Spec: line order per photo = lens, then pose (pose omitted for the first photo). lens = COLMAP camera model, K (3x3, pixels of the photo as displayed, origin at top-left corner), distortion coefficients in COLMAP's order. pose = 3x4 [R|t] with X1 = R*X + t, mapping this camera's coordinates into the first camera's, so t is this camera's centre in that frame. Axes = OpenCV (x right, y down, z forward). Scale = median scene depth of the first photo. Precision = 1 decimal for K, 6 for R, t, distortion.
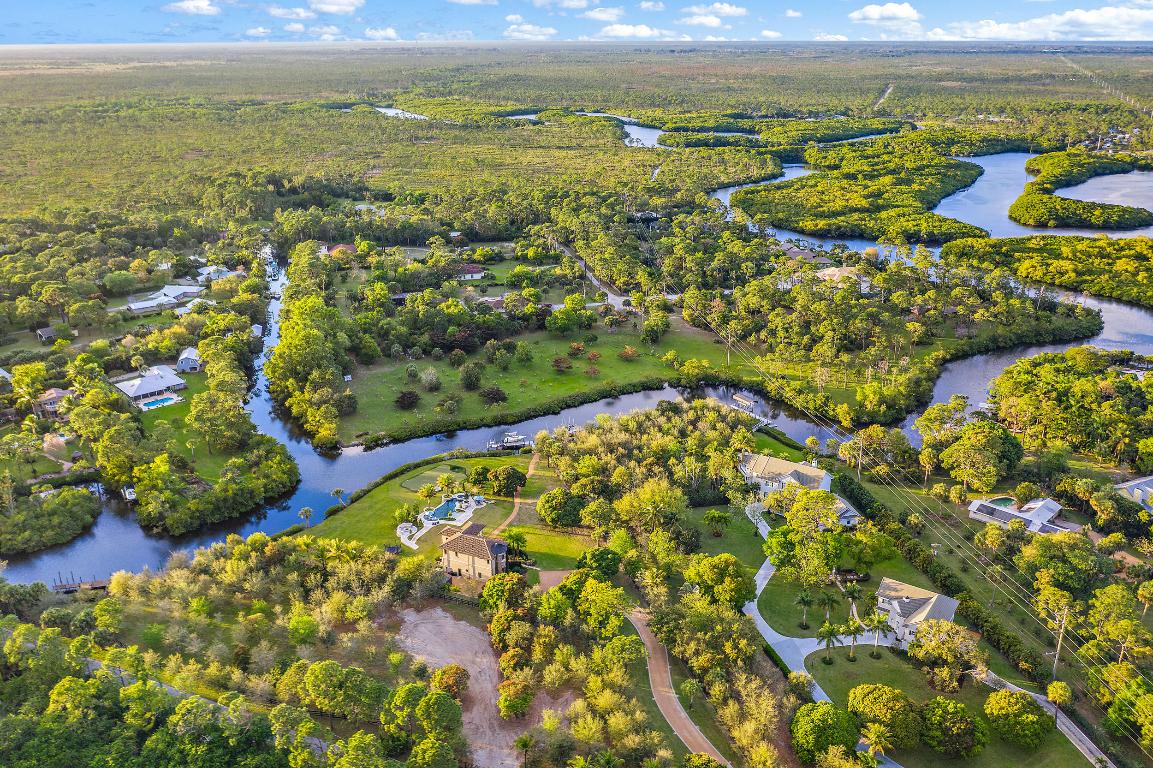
lens RADIAL K [[922.9, 0, 574.1], [0, 922.9, 381.1], [0, 0, 1]] dist [-0.022903, 0.012898]
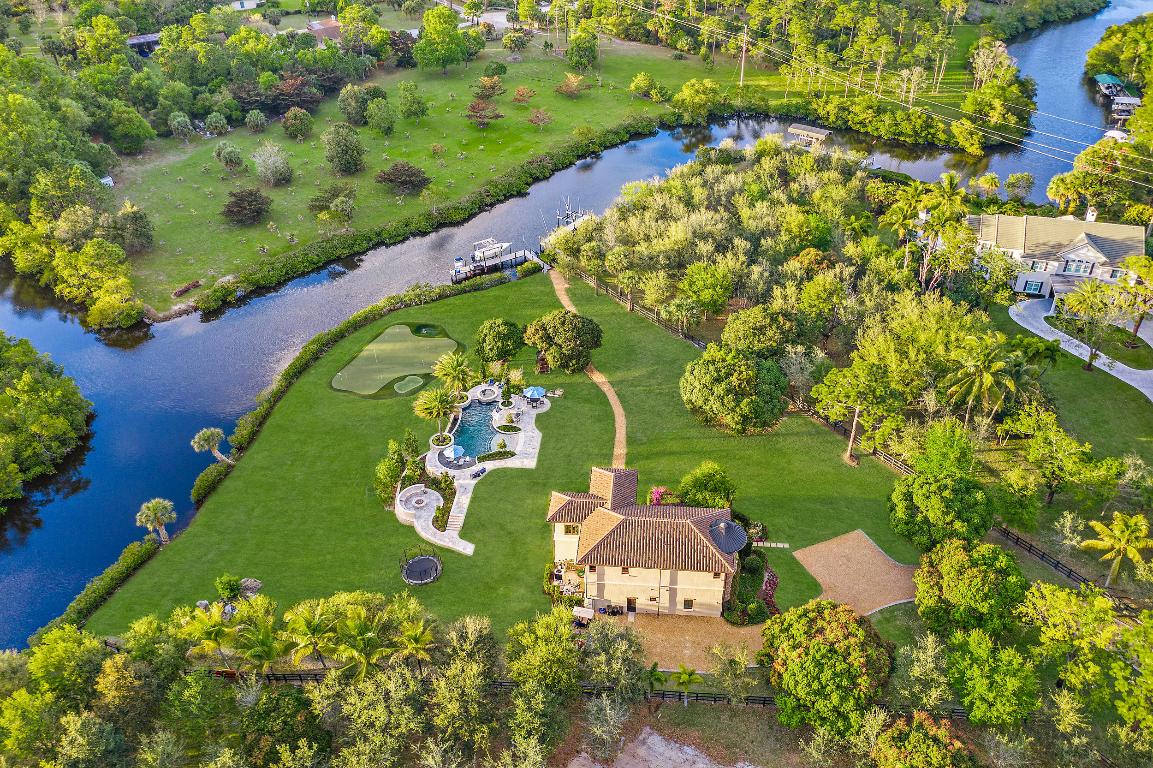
lens RADIAL K [[922.9, 0, 580.7], [0, 922.9, 382.6], [0, 0, 1]] dist [-0.022903, 0.012898]
pose [[0.948505, -0.187001, 0.255674, -0.152825], [0.119890, 0.959034, 0.256669, 0.004416], [-0.293198, -0.212799, 0.932068, 0.430165]]
